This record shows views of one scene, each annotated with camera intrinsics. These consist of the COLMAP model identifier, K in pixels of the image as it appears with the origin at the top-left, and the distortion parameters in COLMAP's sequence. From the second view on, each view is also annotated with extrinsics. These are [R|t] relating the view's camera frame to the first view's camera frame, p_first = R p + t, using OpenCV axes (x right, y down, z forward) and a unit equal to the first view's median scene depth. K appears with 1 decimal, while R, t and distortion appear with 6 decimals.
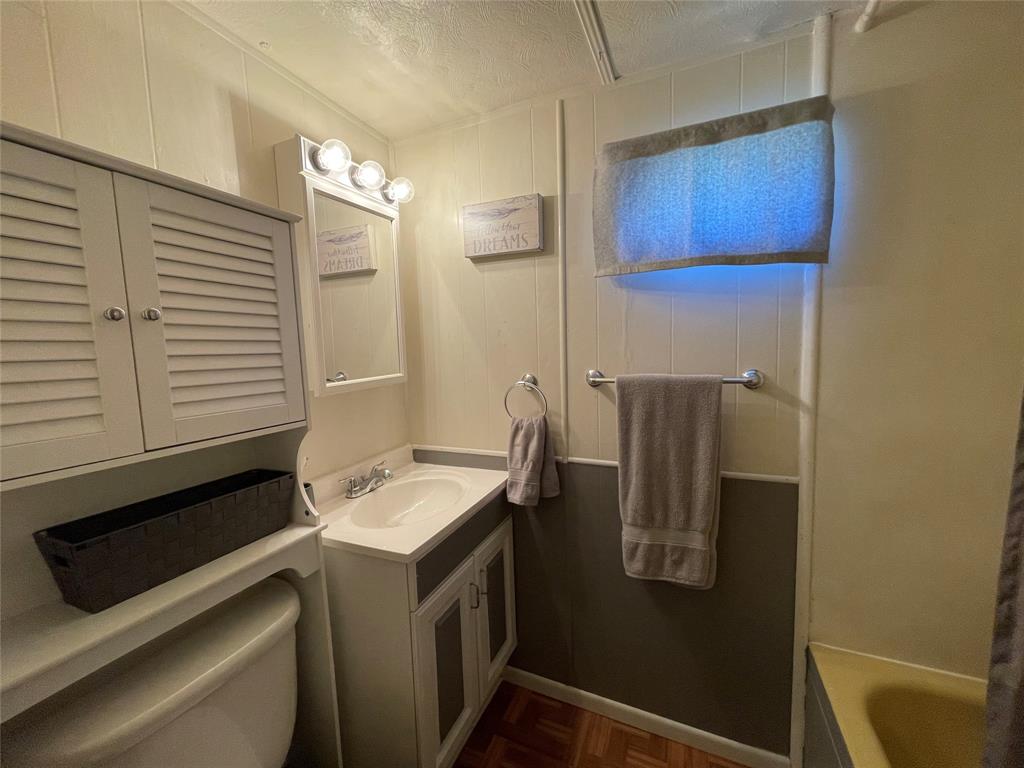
lens RADIAL K [[409.1, 0, 508.1], [0, 409.1, 386.6], [0, 0, 1]] dist [0.000463, -0.001234]
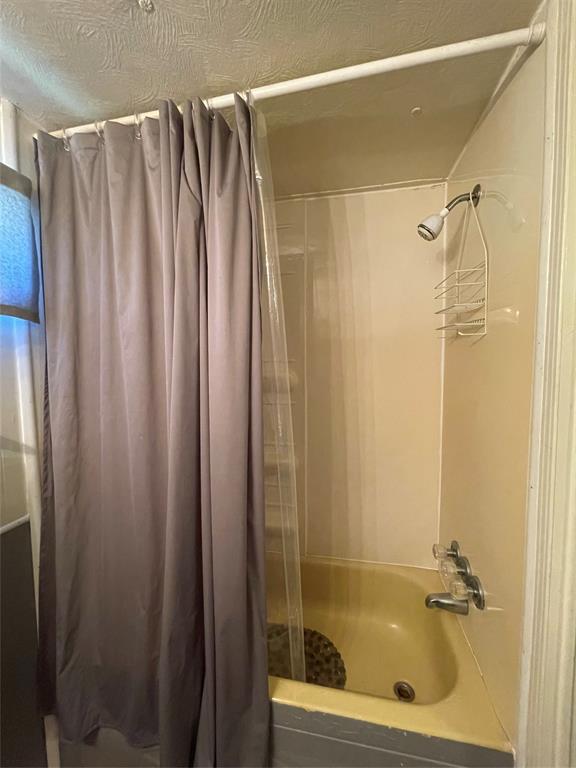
lens RADIAL K [[306.8, 0, 288.9], [0, 306.8, 382.6], [0, 0, 1]] dist [0.000463, -0.001234]
pose [[-0.211673, -0.034024, 0.976748, -0.191683], [0.099259, 0.993478, 0.056117, -0.090575], [-0.972287, 0.108829, -0.206915, 0.409414]]
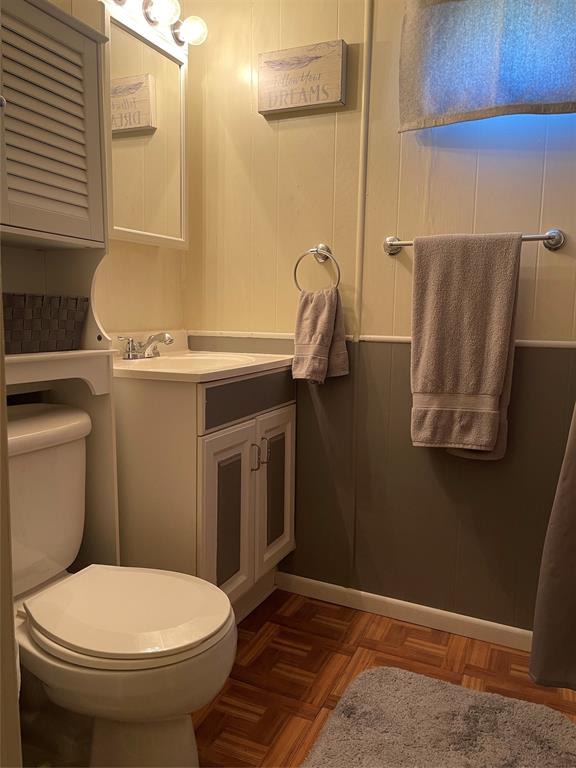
lens RADIAL K [[579.3, 0, 283.6], [0, 579.3, 389.5], [0, 0, 1]] dist [0.067286, -0.081275]
pose [[0.998847, 0.047846, -0.003927, -0.016757], [-0.047728, 0.998518, 0.026139, 0.300400], [0.005172, -0.025921, 0.999651, -0.361279]]
